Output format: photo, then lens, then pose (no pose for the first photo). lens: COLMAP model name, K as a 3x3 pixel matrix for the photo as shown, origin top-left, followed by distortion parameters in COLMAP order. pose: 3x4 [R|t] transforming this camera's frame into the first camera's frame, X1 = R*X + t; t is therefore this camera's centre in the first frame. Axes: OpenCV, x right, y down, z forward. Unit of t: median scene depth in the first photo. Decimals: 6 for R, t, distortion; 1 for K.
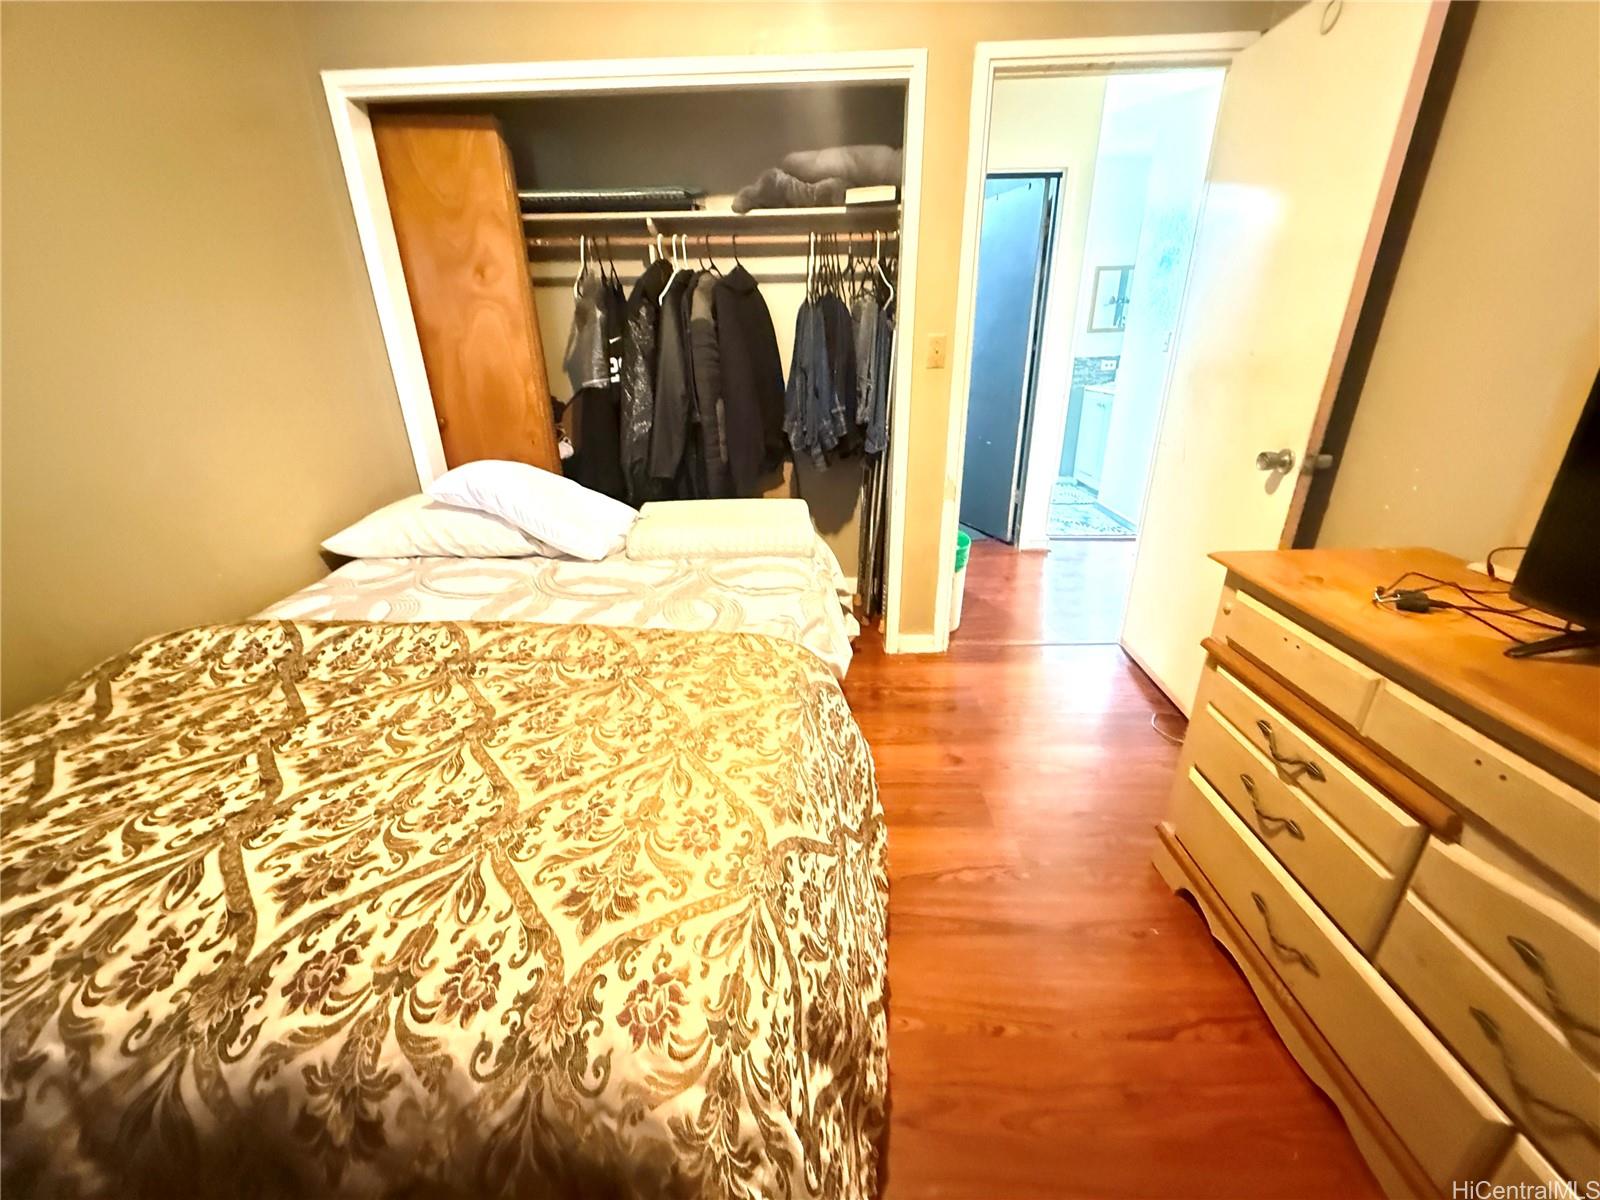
lens RADIAL K [[633.3, 0, 804.3], [0, 633.3, 596.3], [0, 0, 1]] dist [-0.002905, 0.000068]
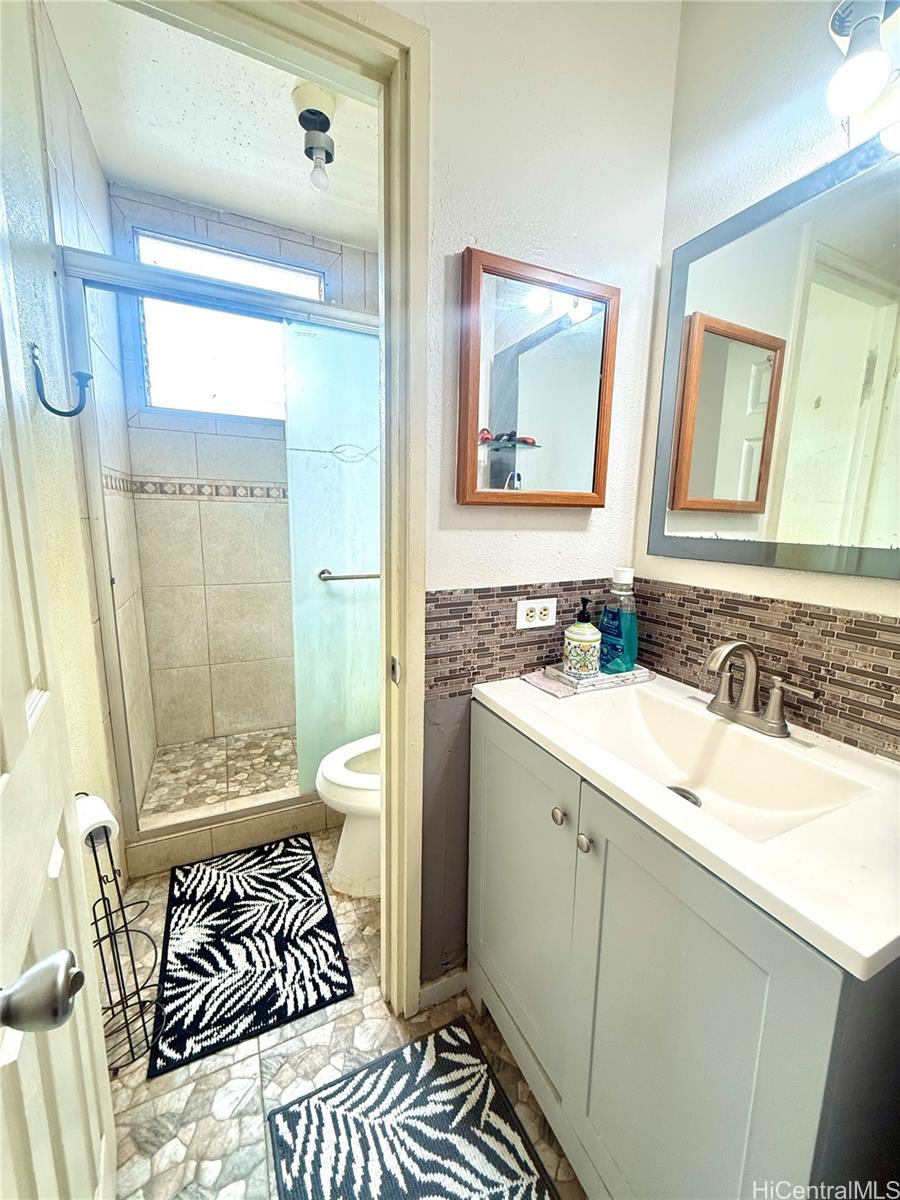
lens RADIAL K [[475.0, 0, 448.5], [0, 475.0, 599.0], [0, 0, 1]] dist [-0.002905, 0.000068]
pose [[0.882163, -0.037919, 0.469415, 0.344976], [0.136279, 0.974662, -0.177374, -0.337834], [-0.450796, 0.220445, 0.864978, 0.829145]]
